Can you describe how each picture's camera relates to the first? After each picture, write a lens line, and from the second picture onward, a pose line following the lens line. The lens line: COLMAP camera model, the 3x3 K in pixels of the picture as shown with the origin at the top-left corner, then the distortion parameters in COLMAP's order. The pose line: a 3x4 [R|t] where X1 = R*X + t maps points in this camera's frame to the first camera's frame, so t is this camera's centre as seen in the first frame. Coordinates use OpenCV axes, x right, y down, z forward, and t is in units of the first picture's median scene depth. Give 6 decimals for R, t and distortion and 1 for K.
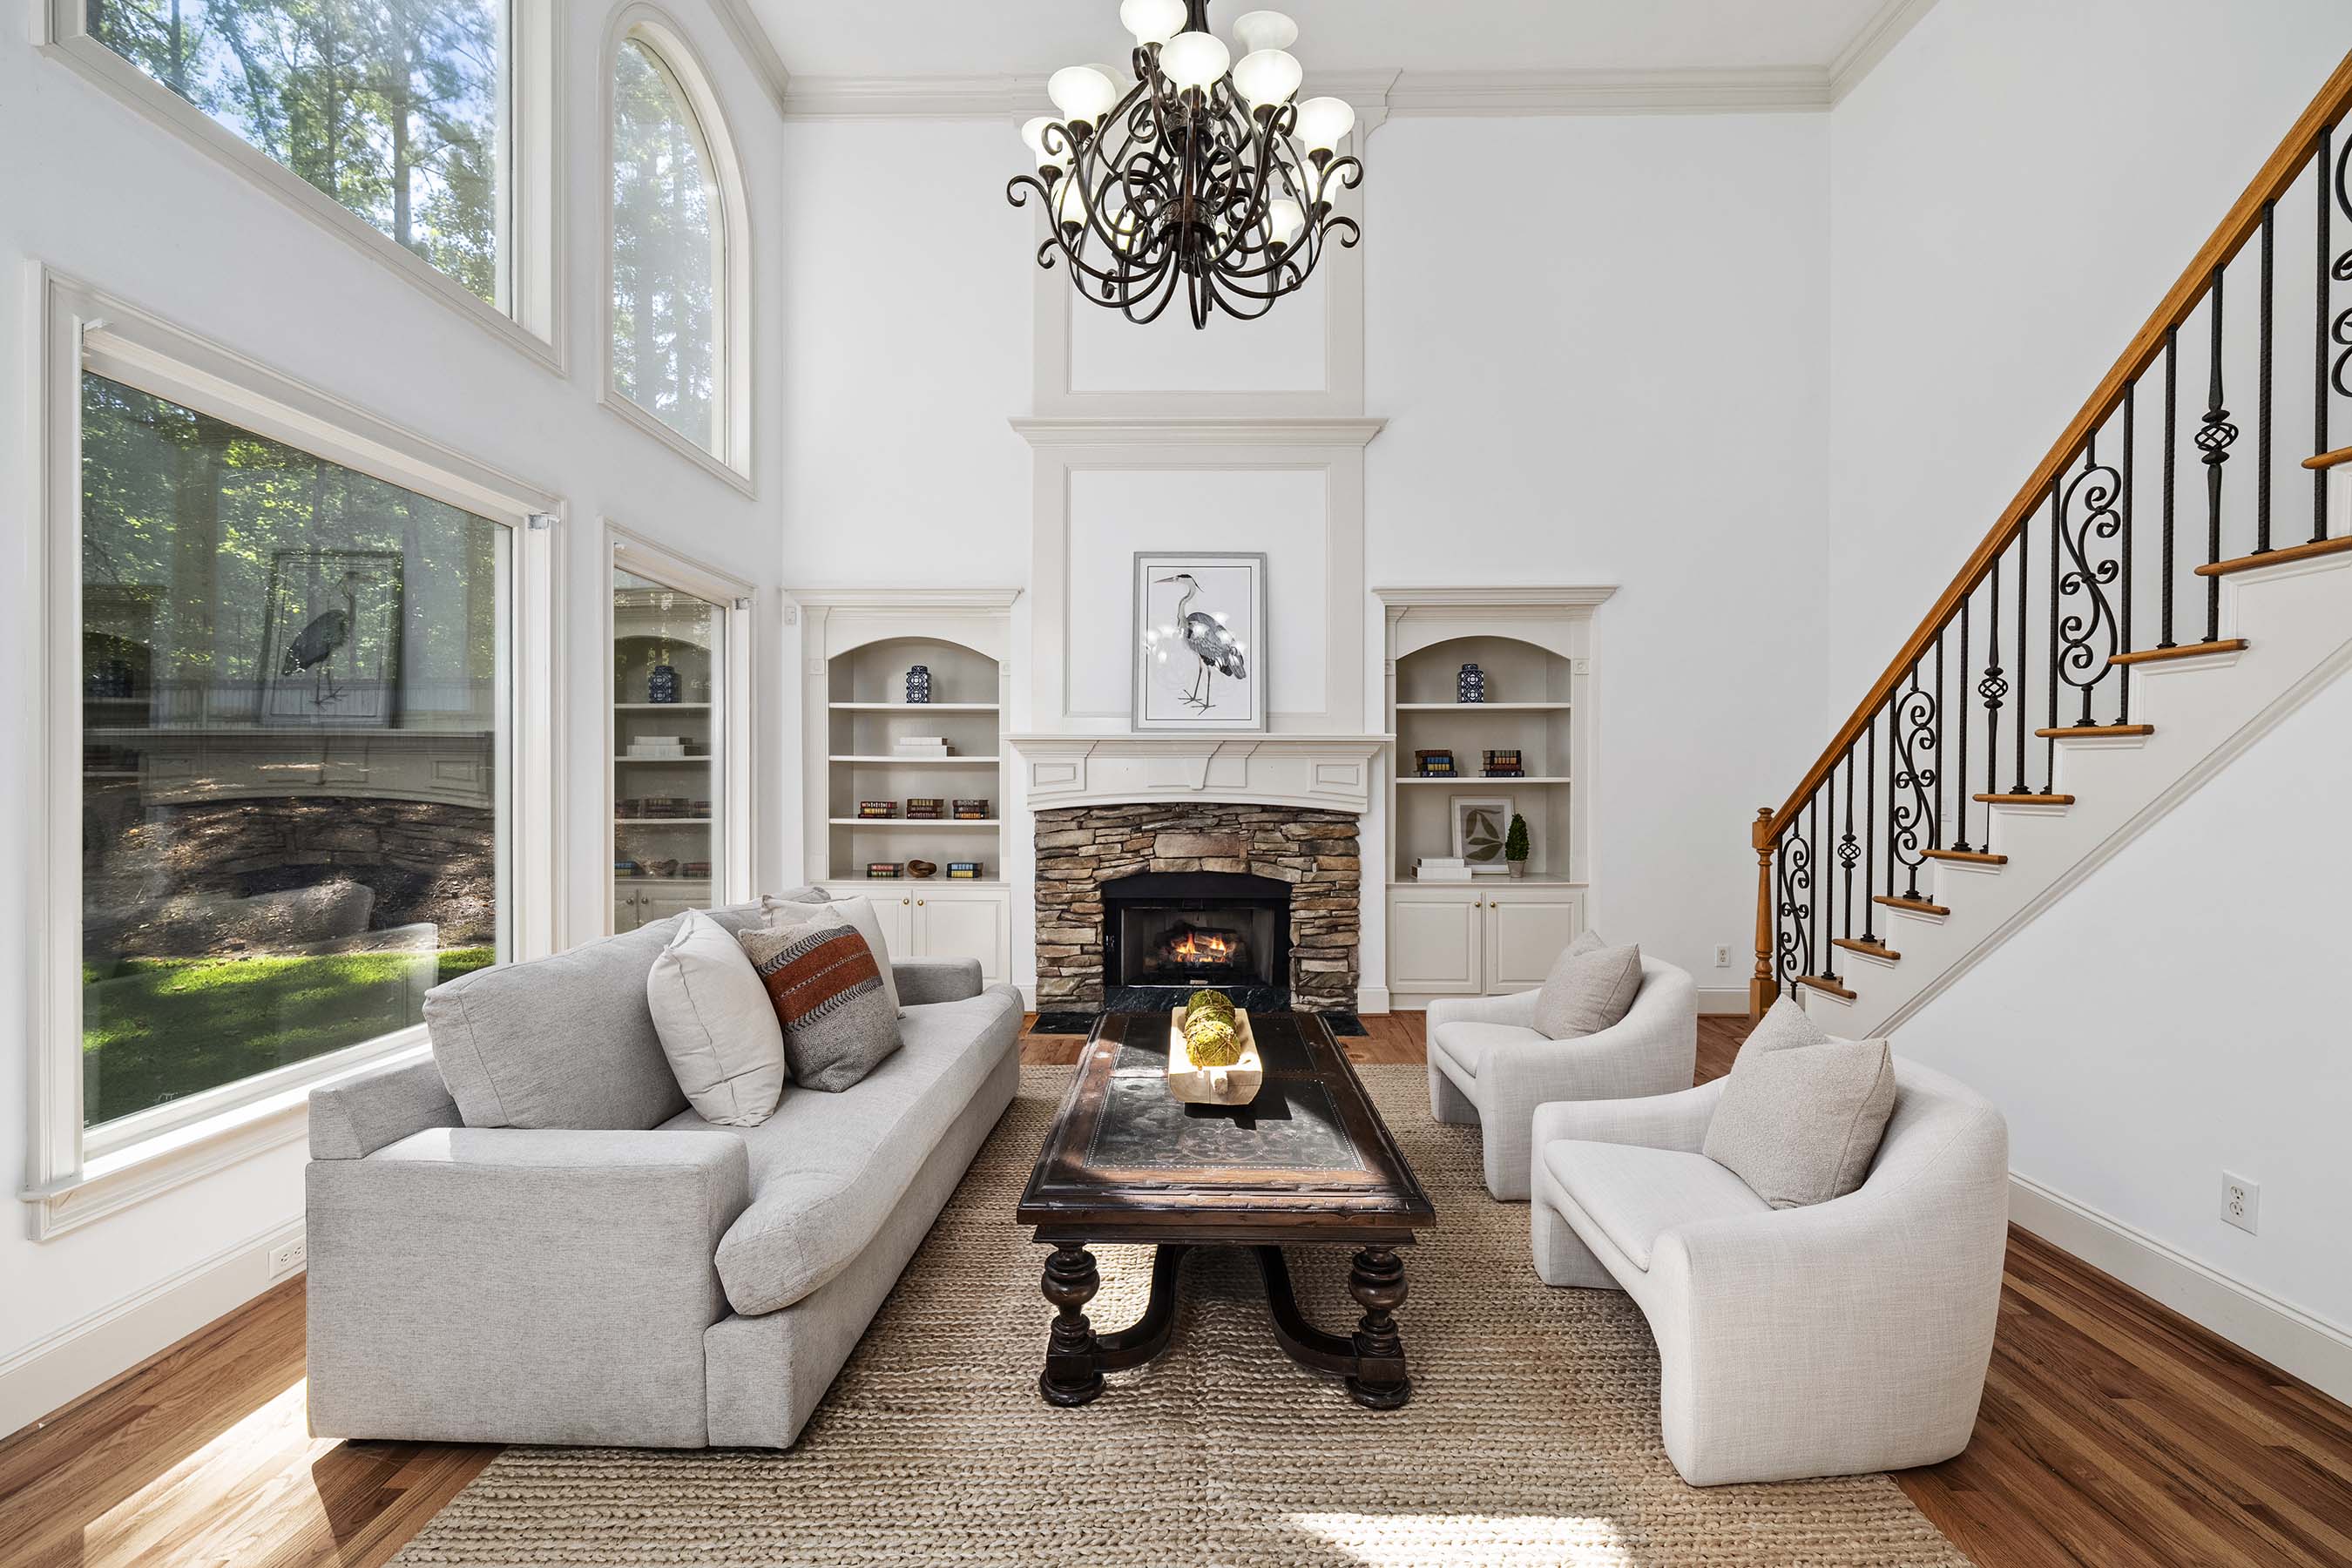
lens RADIAL K [[996.1, 0, 1176.0], [0, 996.1, 784.0], [0, 0, 1]] dist [0.002152, 0.000112]
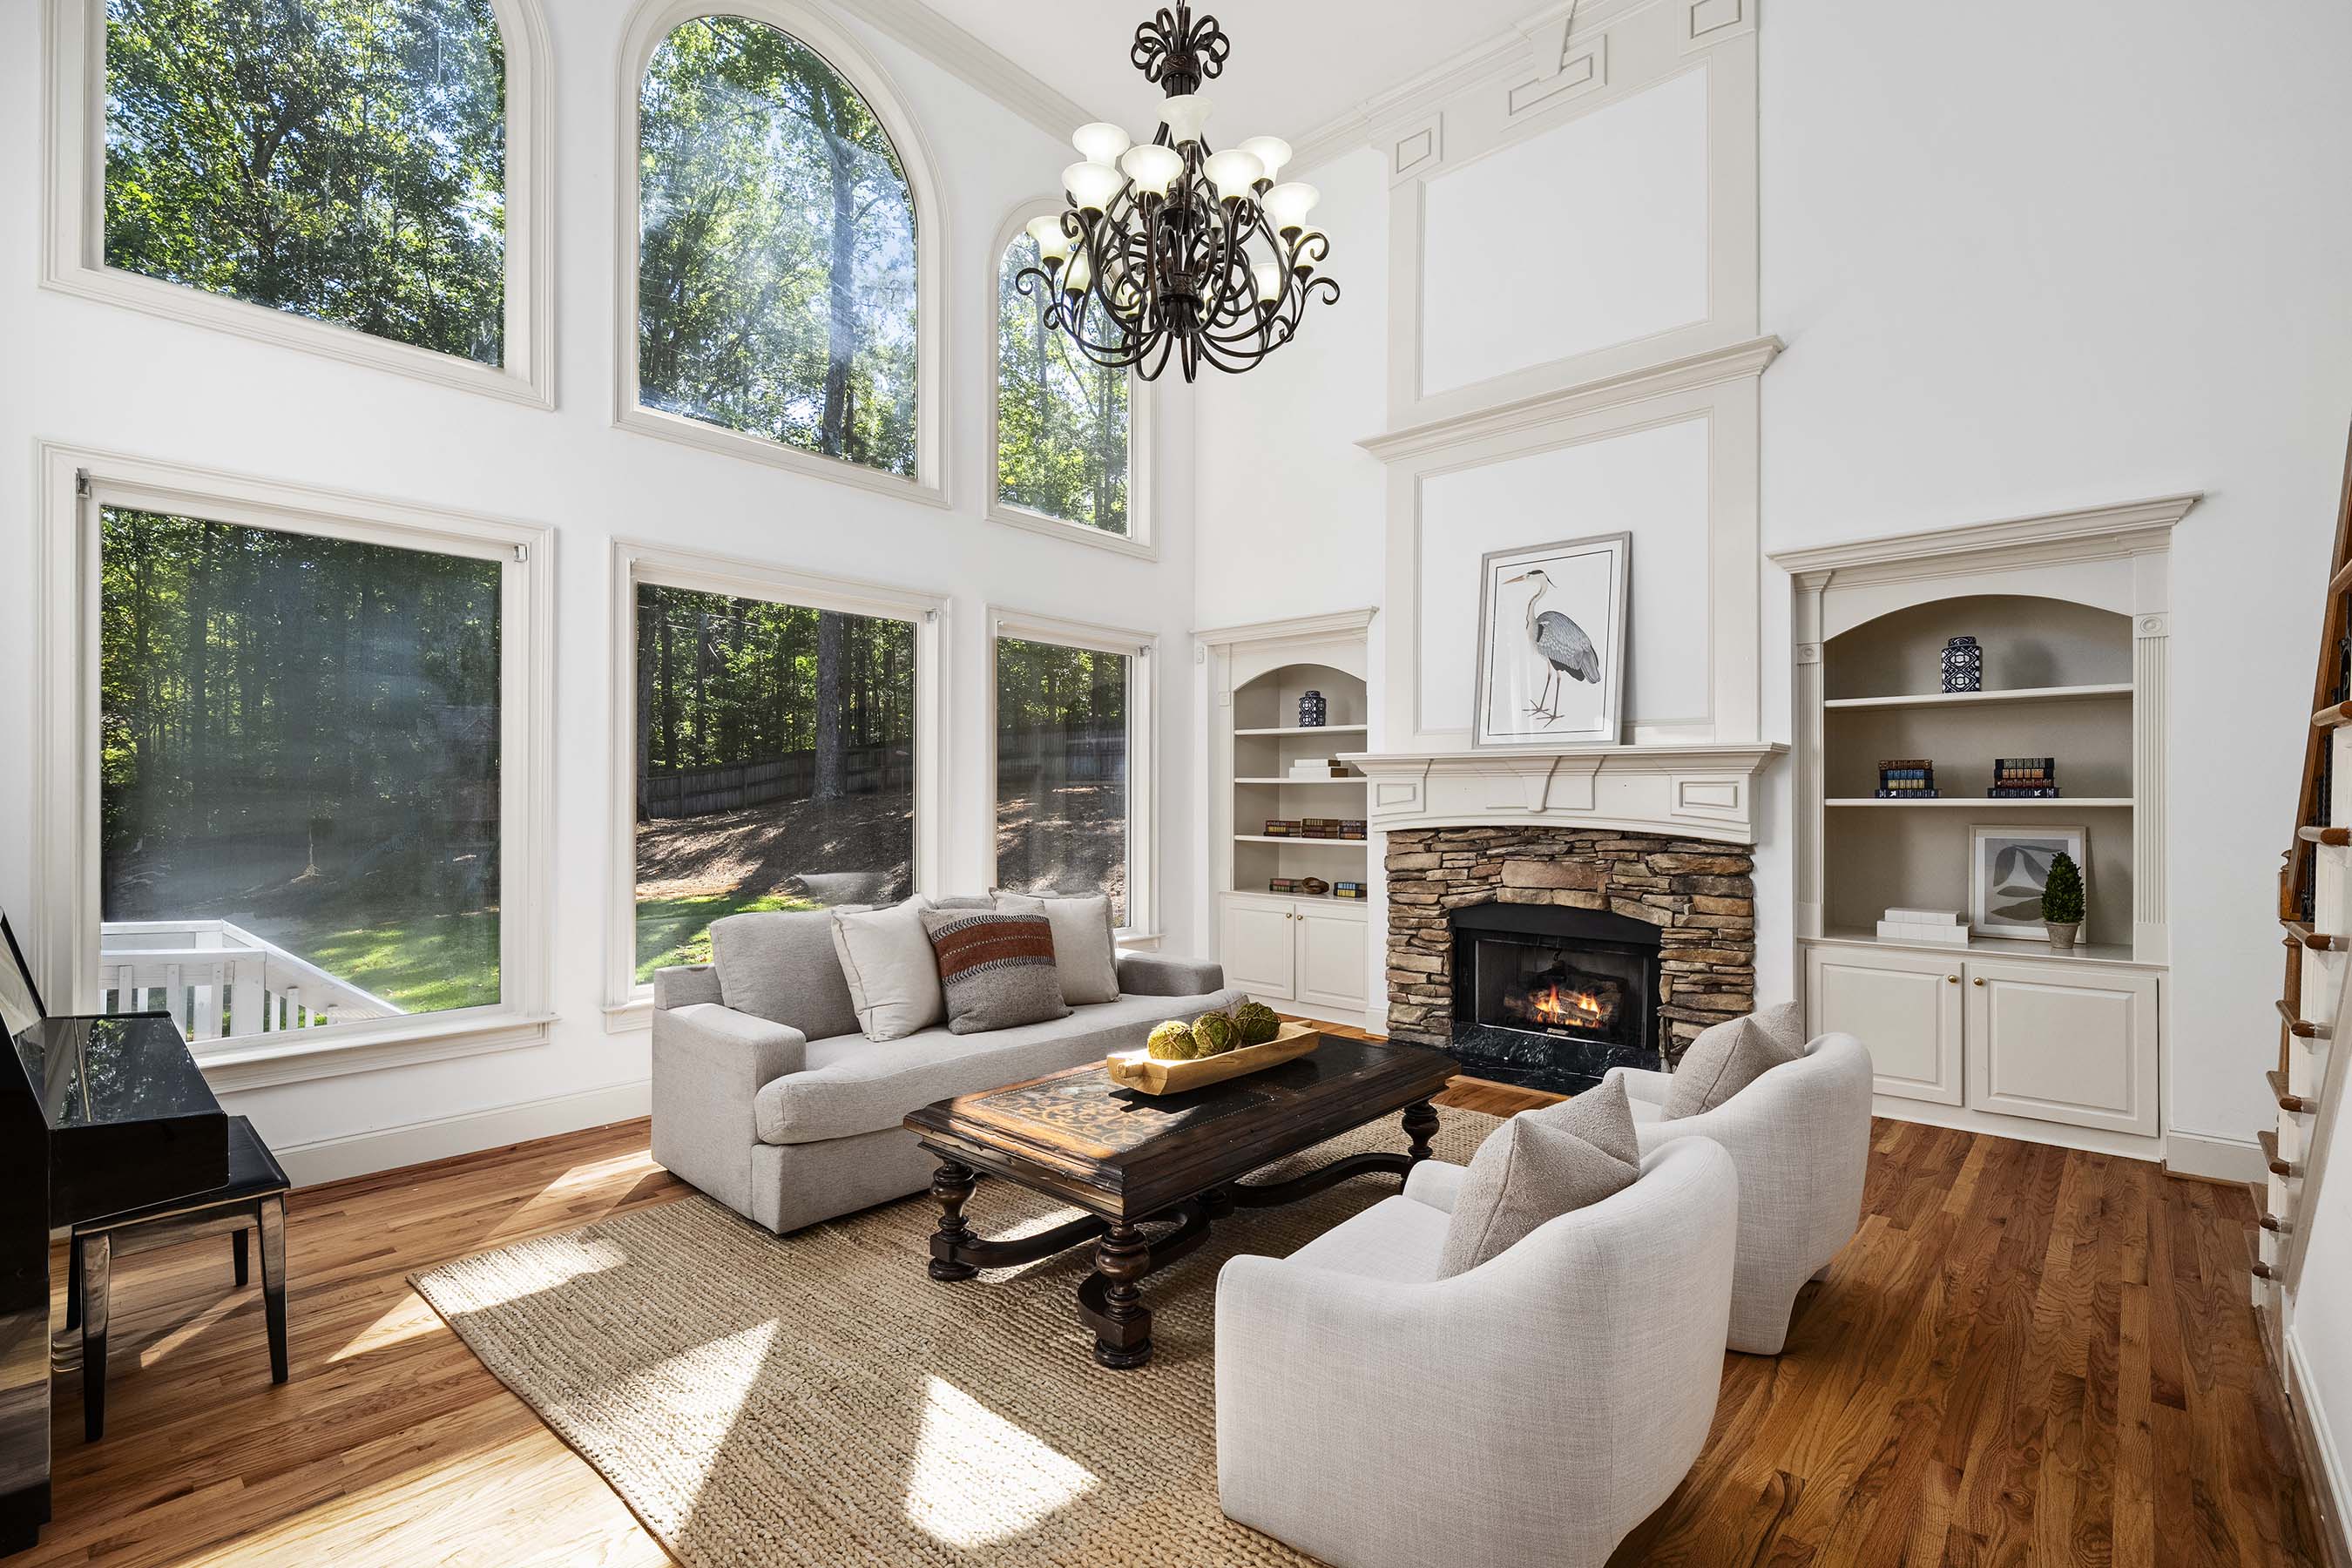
lens RADIAL K [[1085.0, 0, 1148.5], [0, 1085.0, 794.3], [0, 0, 1]] dist [-0.001752, -0.000159]
pose [[0.741332, -0.001217, -0.671138, 0.403293], [-0.005775, 0.999950, -0.008192, 0.000065], [0.671114, 0.009948, 0.741287, 0.049178]]
